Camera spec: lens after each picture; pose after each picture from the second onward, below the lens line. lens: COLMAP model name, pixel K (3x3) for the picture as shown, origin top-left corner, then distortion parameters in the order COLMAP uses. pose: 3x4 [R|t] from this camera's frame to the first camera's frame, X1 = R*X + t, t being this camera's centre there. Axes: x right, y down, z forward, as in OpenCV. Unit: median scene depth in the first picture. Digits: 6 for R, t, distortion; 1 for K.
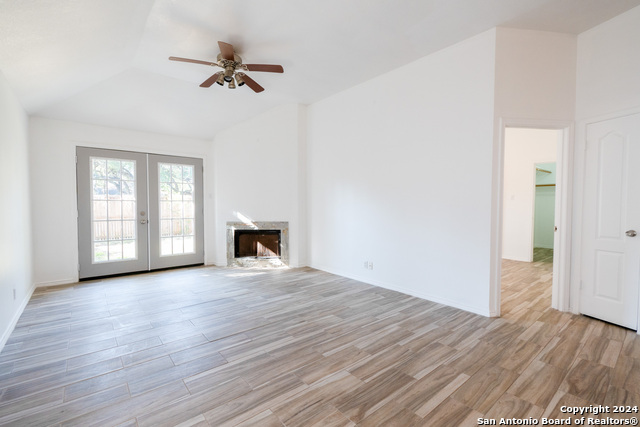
lens RADIAL K [[283.1, 0, 325.4], [0, 283.1, 213.3], [0, 0, 1]] dist [0.010041, -0.009403]
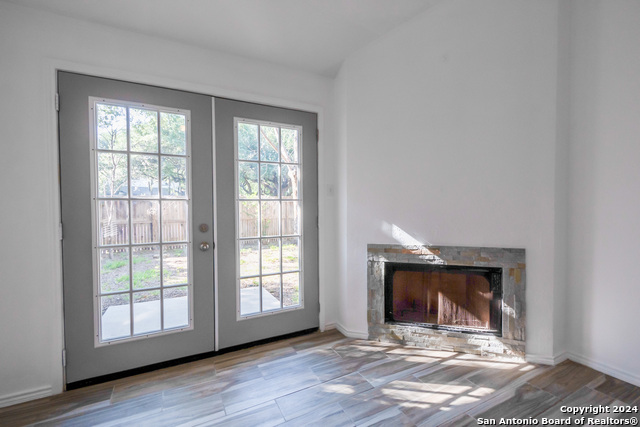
lens RADIAL K [[283.1, 0, 325.4], [0, 283.1, 213.3], [0, 0, 1]] dist [0.010041, -0.009403]
pose [[0.976569, -0.000233, -0.215203, -0.320498], [-0.001100, 0.999981, -0.006075, -0.018222], [0.215201, 0.006169, 0.976550, 0.539291]]
